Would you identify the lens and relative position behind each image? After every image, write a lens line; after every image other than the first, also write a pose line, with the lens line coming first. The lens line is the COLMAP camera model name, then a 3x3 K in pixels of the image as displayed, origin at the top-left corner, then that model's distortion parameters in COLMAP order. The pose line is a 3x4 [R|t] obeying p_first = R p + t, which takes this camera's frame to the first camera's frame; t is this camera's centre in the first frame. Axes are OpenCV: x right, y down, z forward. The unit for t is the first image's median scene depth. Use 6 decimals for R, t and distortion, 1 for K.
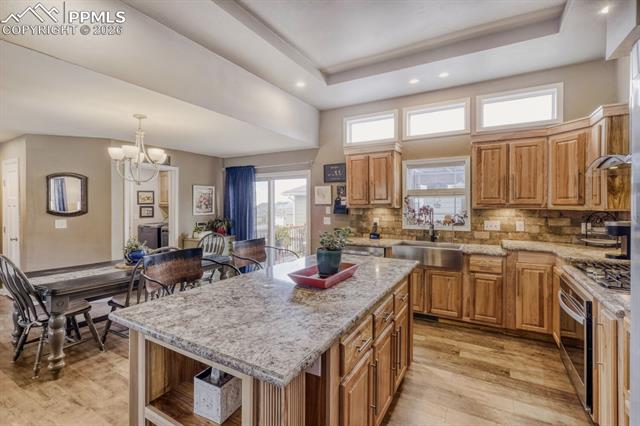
lens RADIAL K [[284.3, 0, 320.1], [0, 284.3, 208.6], [0, 0, 1]] dist [-0.004522, 0.000035]
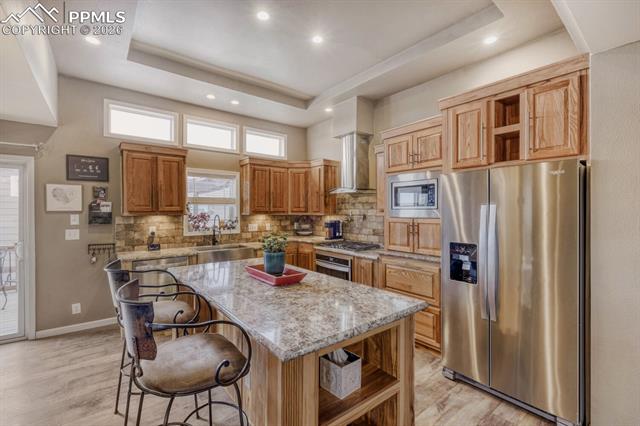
lens RADIAL K [[284.3, 0, 315.1], [0, 284.3, 215.2], [0, 0, 1]] dist [-0.004522, 0.000035]
pose [[0.379393, -0.011716, 0.925161, -0.468073], [0.012627, 0.999892, 0.007484, -0.003258], [-0.925149, 0.008843, 0.379500, 0.208540]]
